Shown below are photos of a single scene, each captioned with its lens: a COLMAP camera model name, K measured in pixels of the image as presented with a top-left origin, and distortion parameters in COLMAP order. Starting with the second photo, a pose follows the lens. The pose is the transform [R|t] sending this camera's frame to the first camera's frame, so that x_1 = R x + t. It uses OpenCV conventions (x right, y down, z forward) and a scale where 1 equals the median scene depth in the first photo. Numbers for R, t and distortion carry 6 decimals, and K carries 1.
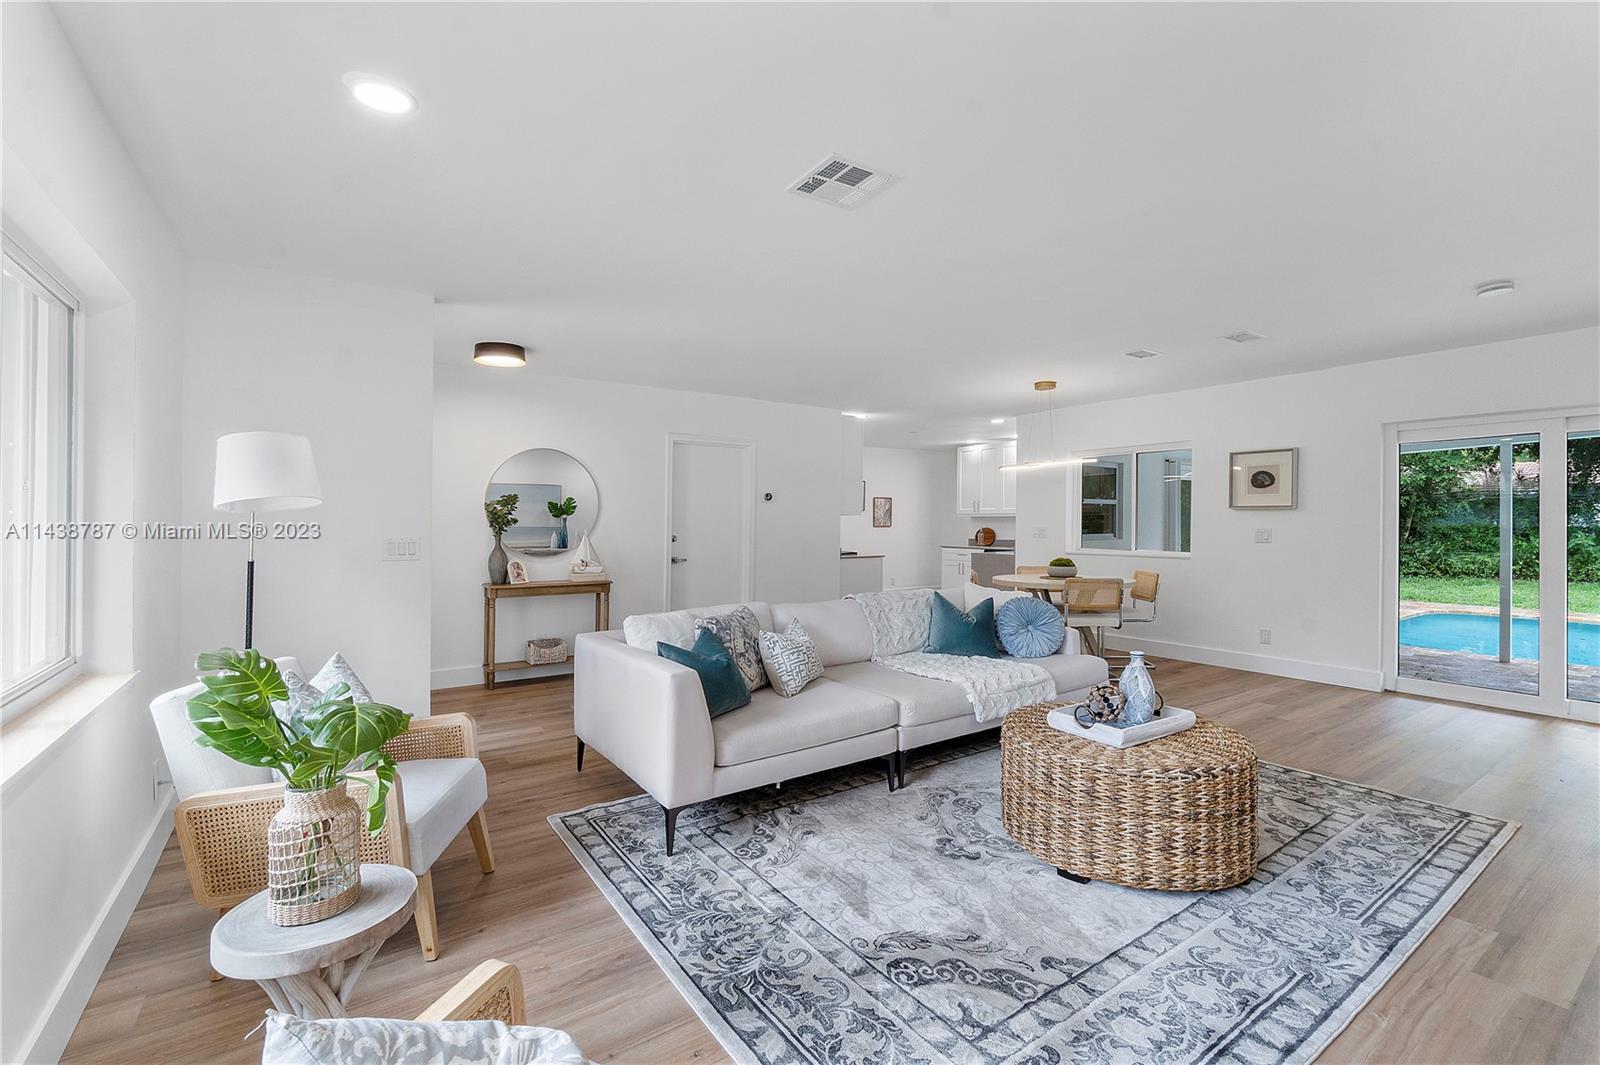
lens RADIAL K [[685.5, 0, 794.1], [0, 685.5, 523.1], [0, 0, 1]] dist [-0.006905, 0.002505]
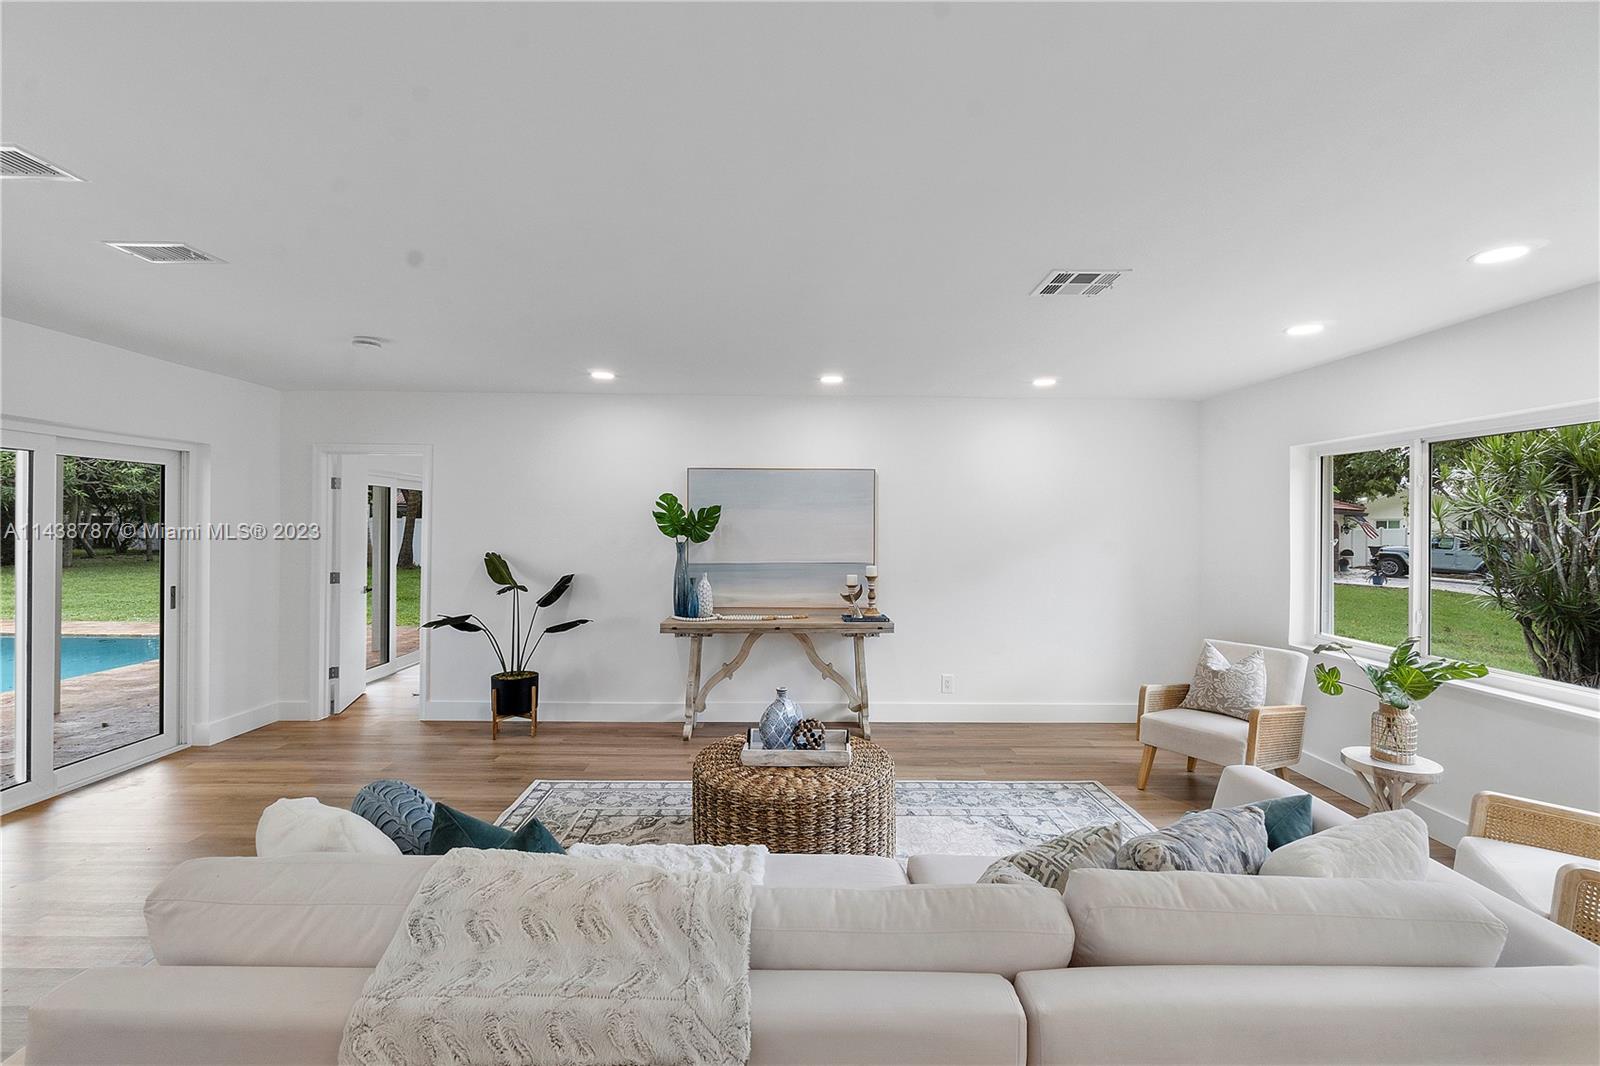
lens RADIAL K [[685.5, 0, 801.0], [0, 685.5, 529.9], [0, 0, 1]] dist [-0.006905, 0.002505]
pose [[-0.839041, -0.001158, 0.544067, -0.160276], [-0.004081, 0.999983, -0.004166, -0.073603], [-0.544053, -0.005716, -0.839031, 2.029002]]
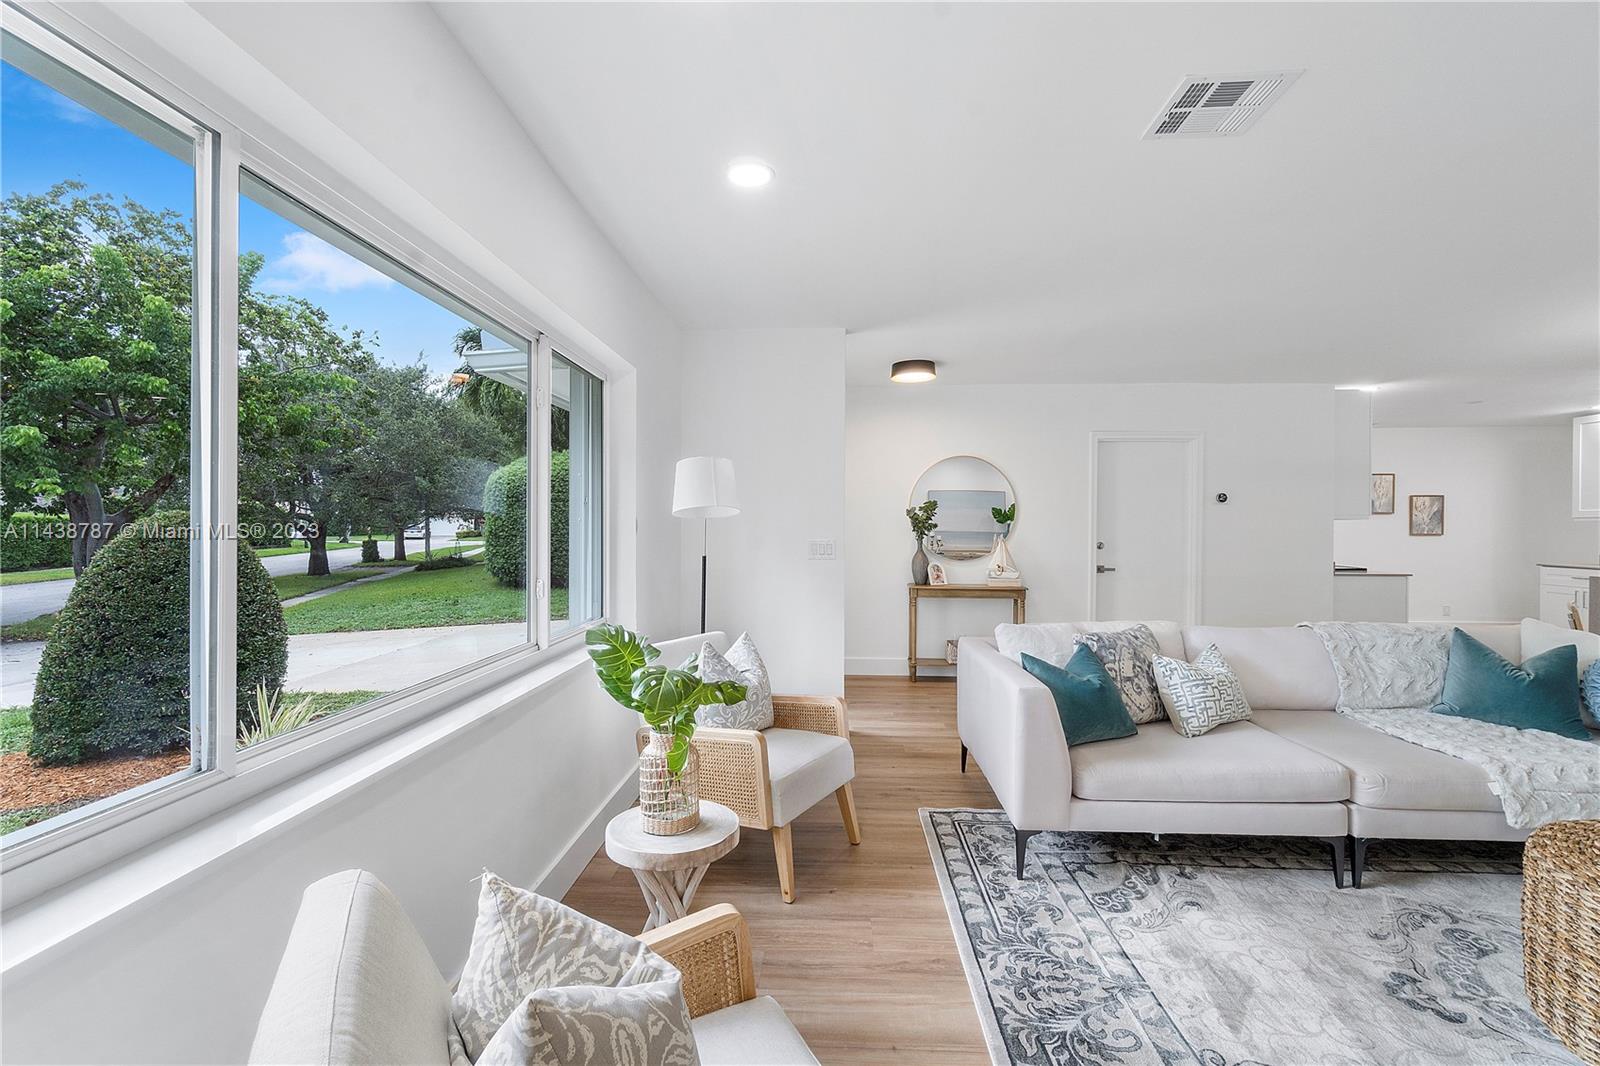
lens RADIAL K [[685.5, 0, 796.1], [0, 685.5, 527.8], [0, 0, 1]] dist [-0.006905, 0.002505]
pose [[0.801389, 0.004621, -0.598125, 0.132751], [-0.005041, 0.999987, 0.000971, -0.000339], [0.598122, 0.002237, 0.801402, 0.053348]]
